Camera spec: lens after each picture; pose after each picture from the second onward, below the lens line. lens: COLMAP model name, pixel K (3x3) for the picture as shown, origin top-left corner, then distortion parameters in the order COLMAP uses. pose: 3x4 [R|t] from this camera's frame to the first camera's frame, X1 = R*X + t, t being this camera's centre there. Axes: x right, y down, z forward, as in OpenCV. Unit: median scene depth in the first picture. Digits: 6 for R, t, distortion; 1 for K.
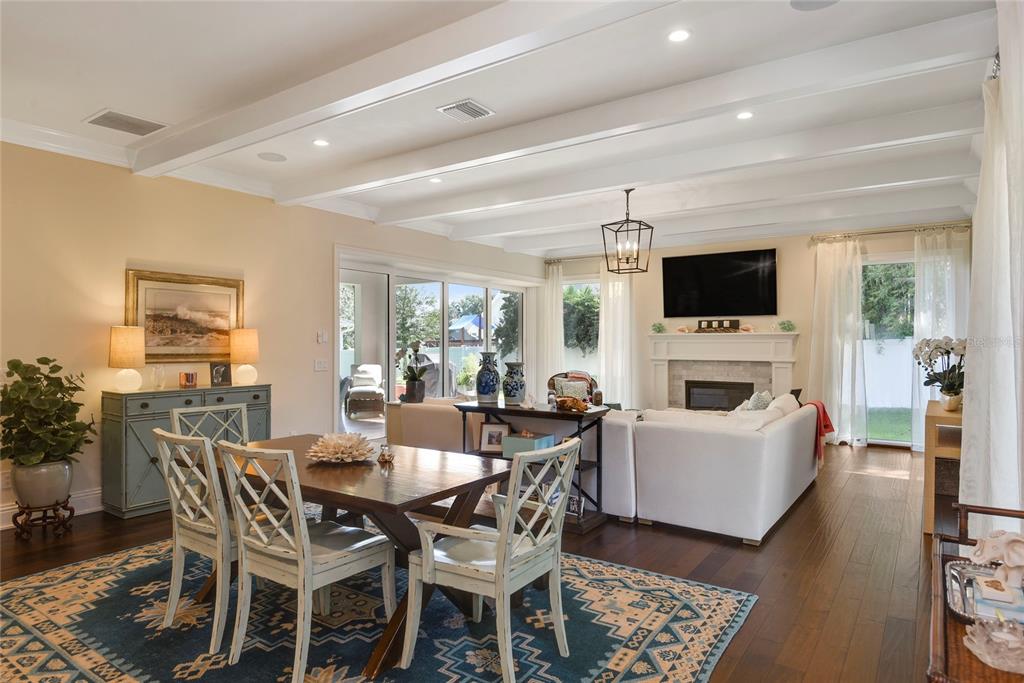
lens RADIAL K [[612.9, 0, 513.4], [0, 612.9, 344.9], [0, 0, 1]] dist [0.012224, 0.001054]
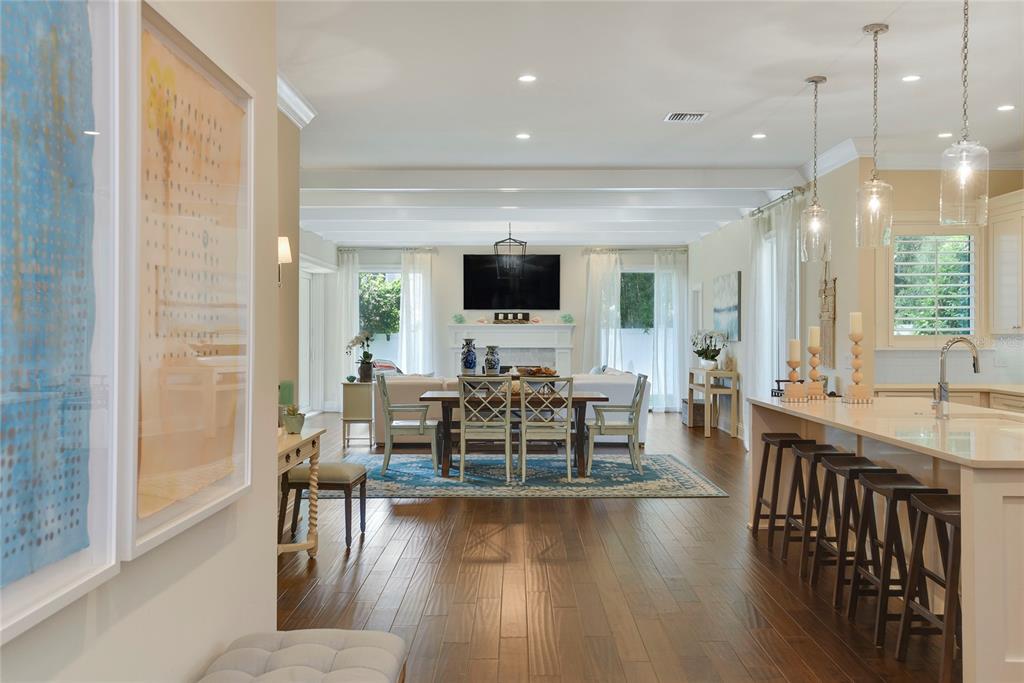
lens RADIAL K [[959.4, 0, 517.9], [0, 959.4, 335.0], [0, 0, 1]] dist [0.047308, 0.000000]
pose [[0.826857, -0.001092, 0.562411, -0.687210], [0.001890, 0.999998, -0.000837, 0.003063], [-0.562409, 0.001755, 0.826858, -0.507935]]
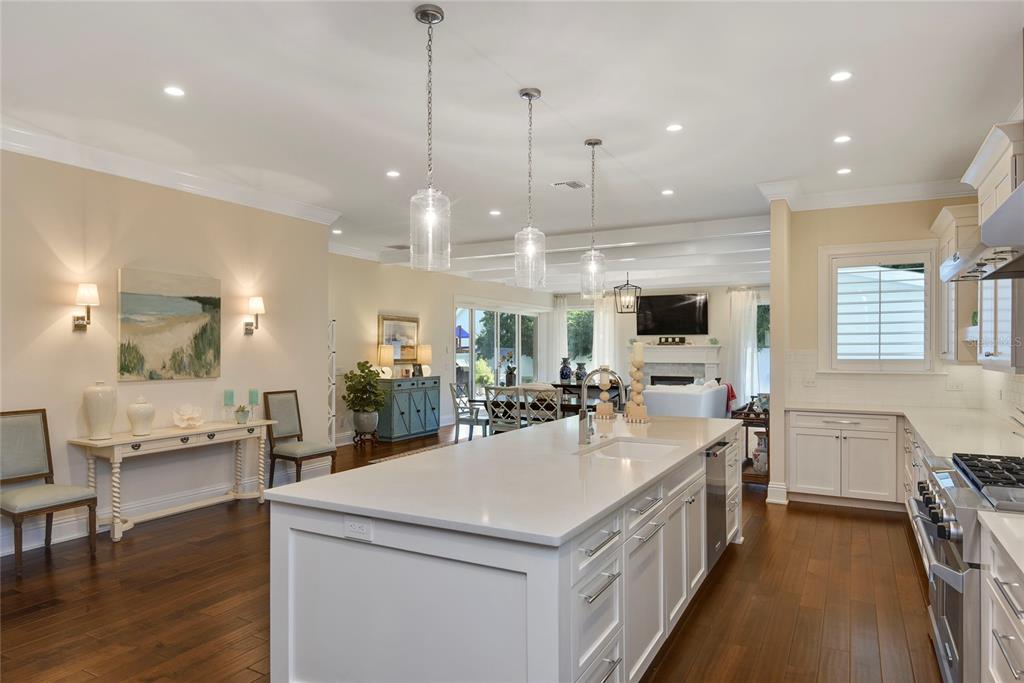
lens RADIAL K [[632.5, 0, 512.3], [0, 632.5, 350.2], [0, 0, 1]] dist [0.026788, -0.000727]
pose [[0.994540, -0.001415, 0.104345, -0.245502], [0.001515, 0.999998, -0.000874, -0.006554], [-0.104343, 0.001028, 0.994541, -0.577419]]
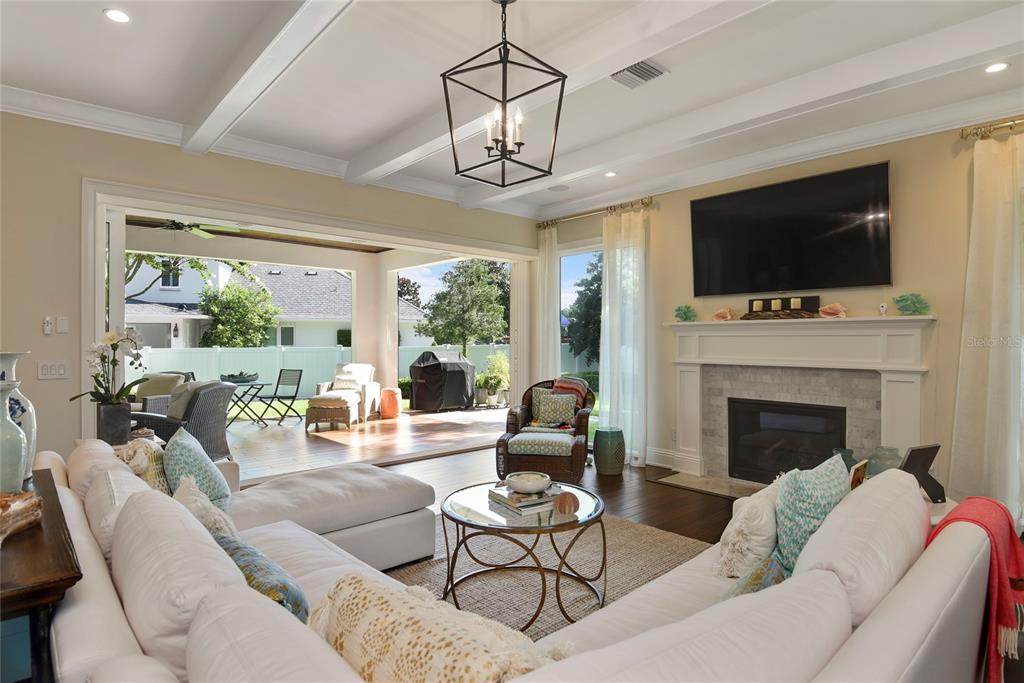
lens RADIAL K [[552.3, 0, 509.6], [0, 552.3, 340.8], [0, 0, 1]] dist [-0.020902, -0.000925]
pose [[0.972238, 0.003277, -0.233969, 0.208609], [-0.004541, 0.999978, -0.004861, 0.004730], [0.233948, 0.005789, 0.972232, 0.438933]]
